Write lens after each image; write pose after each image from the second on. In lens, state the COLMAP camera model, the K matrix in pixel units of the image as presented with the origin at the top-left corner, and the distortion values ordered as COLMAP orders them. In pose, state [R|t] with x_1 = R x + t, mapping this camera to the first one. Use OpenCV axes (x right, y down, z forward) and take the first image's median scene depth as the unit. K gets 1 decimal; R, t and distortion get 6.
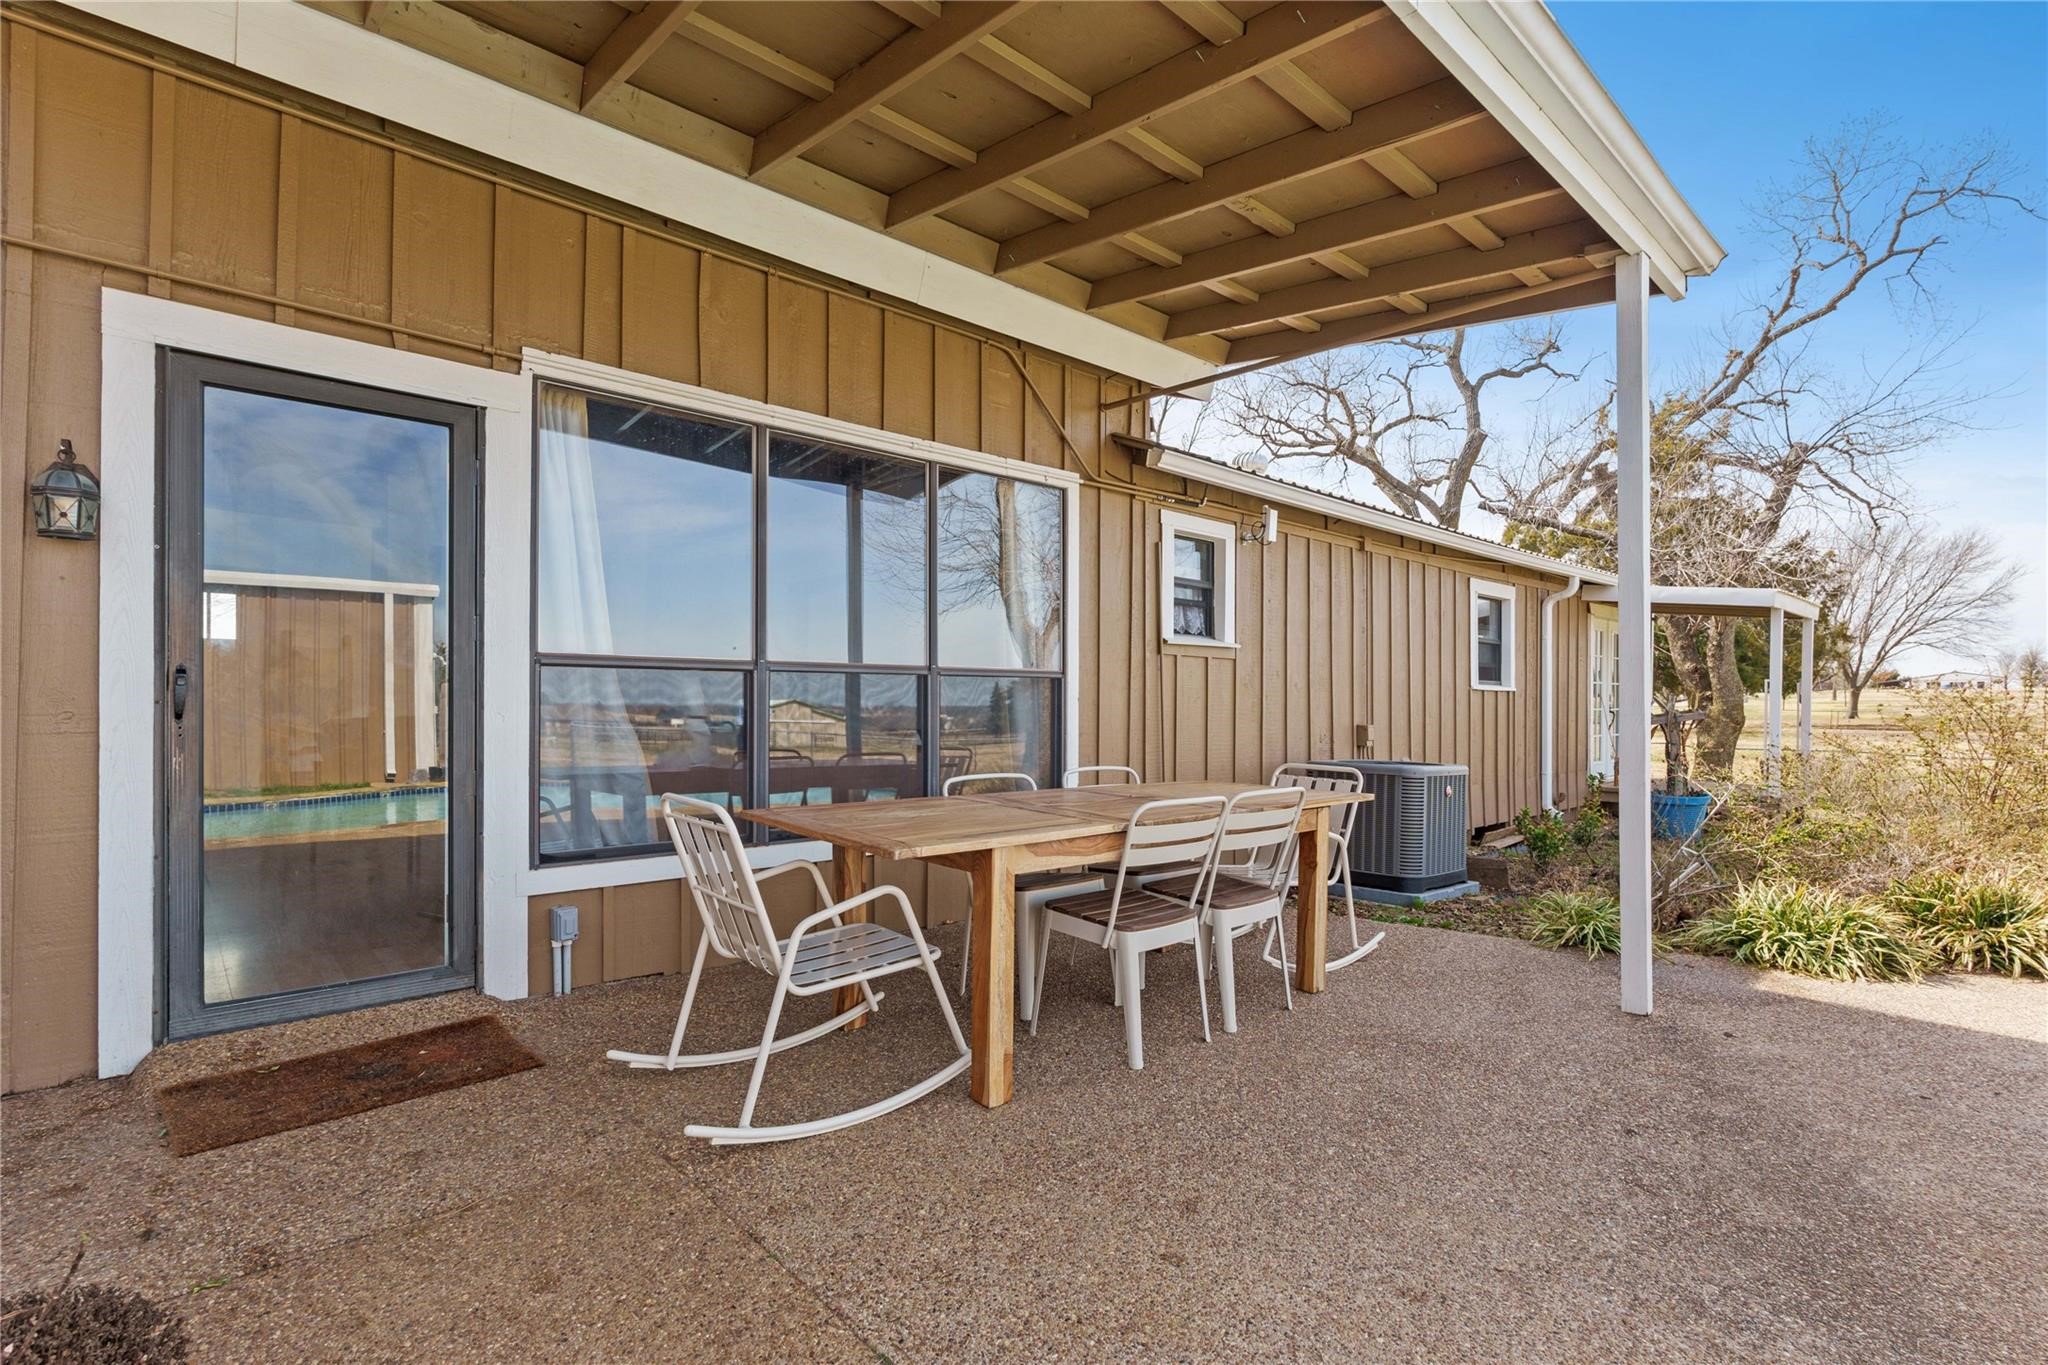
lens RADIAL K [[979.7, 0, 1026.6], [0, 979.7, 704.0], [0, 0, 1]] dist [0.006563, 0.000081]
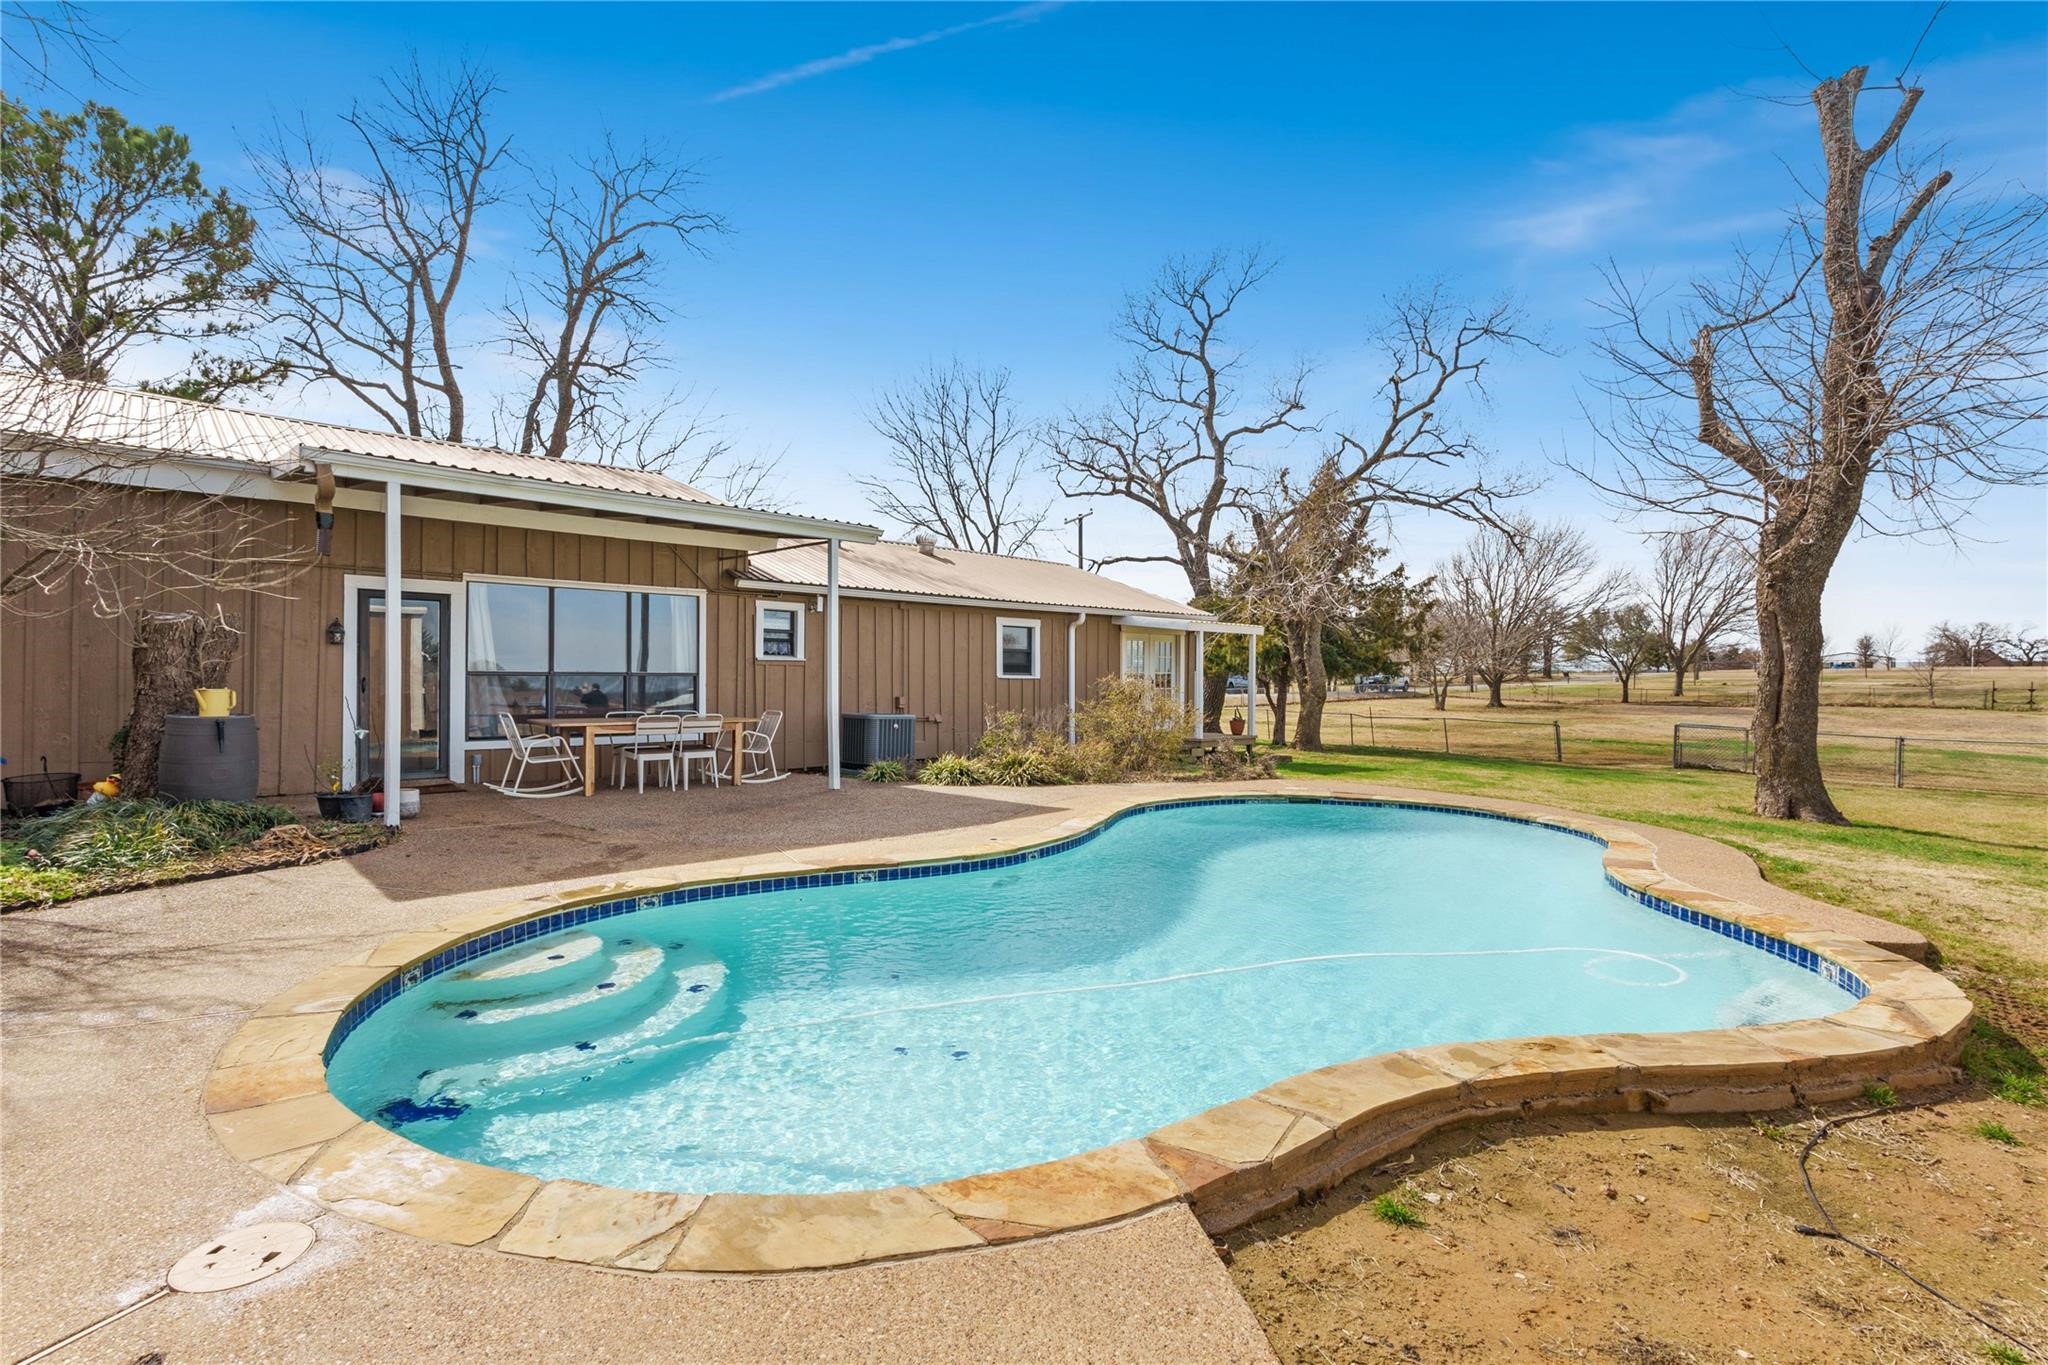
lens RADIAL K [[979.7, 0, 1020.8], [0, 979.7, 679.0], [0, 0, 1]] dist [0.006563, 0.000081]
pose [[0.999940, 0.000267, 0.010953, 0.719614], [-0.000233, 0.999995, -0.003122, -0.010541], [-0.010953, 0.003119, 0.999935, -1.255519]]
